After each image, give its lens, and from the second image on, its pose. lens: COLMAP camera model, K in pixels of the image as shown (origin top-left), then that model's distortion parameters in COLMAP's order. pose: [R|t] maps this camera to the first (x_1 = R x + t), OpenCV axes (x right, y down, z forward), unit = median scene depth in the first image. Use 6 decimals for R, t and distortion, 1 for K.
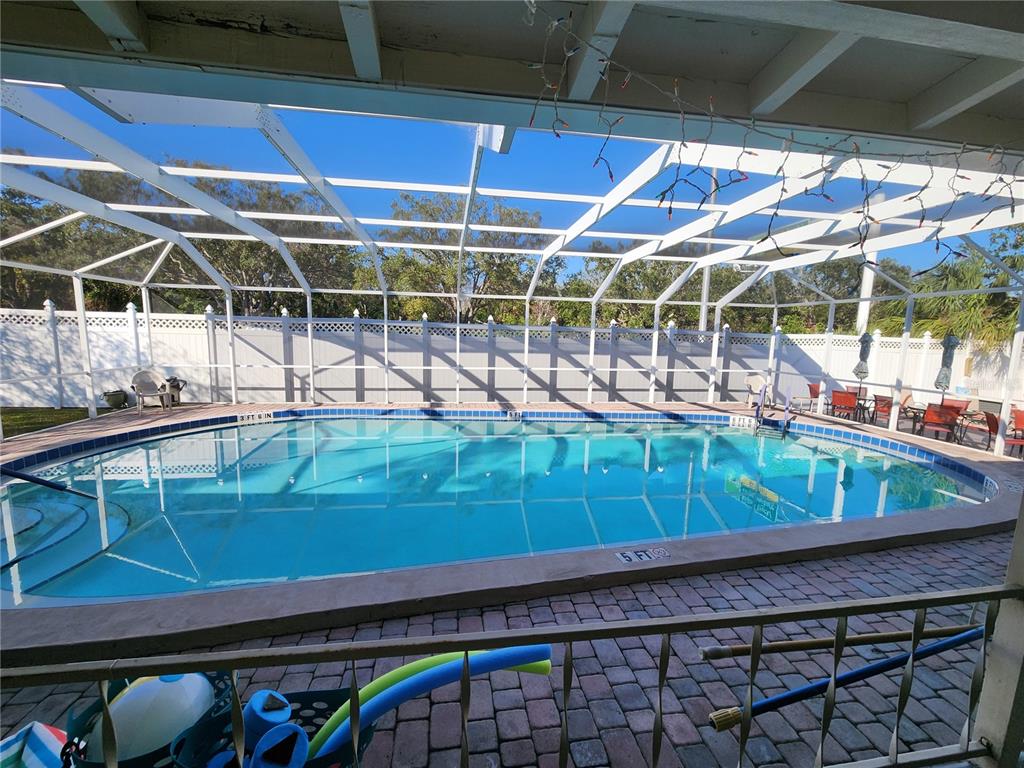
lens RADIAL K [[401.1, 0, 512.0], [0, 401.1, 384.0], [0, 0, 1]] dist [-0.008697, 0.000146]
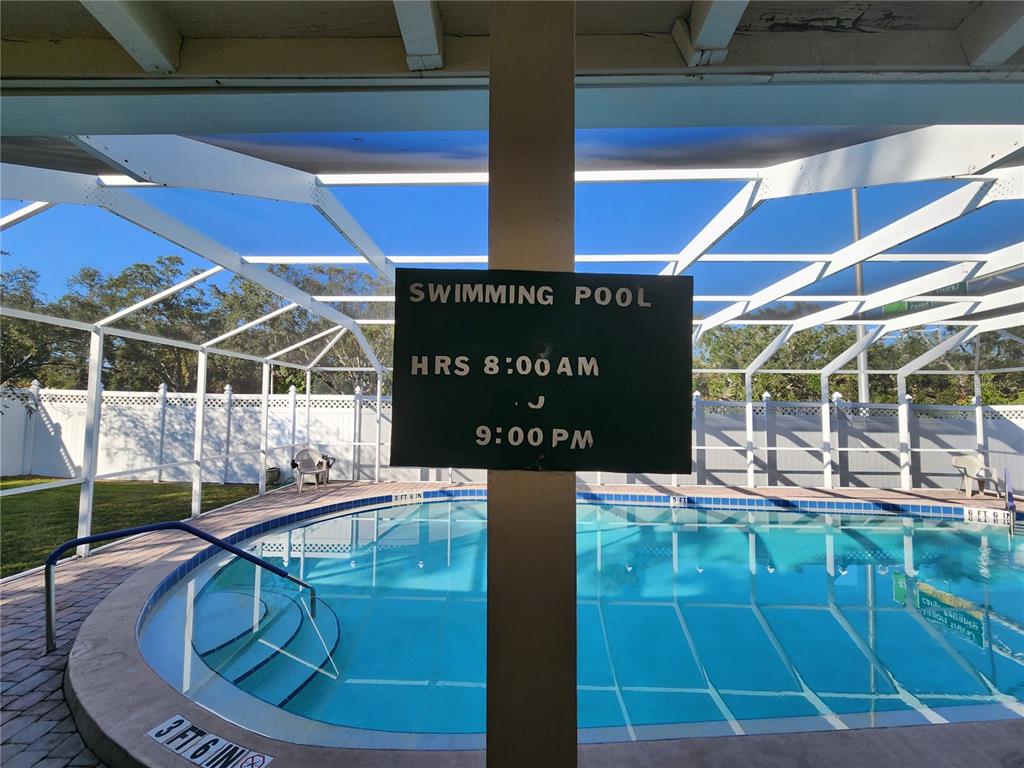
lens RADIAL K [[401.1, 0, 512.0], [0, 401.1, 384.0], [0, 0, 1]] dist [-0.008697, 0.000146]
pose [[0.985678, -0.024270, -0.166880, -0.178397], [-0.008517, 0.981162, -0.193001, -0.000848], [0.168420, 0.191658, 0.966903, 0.035005]]
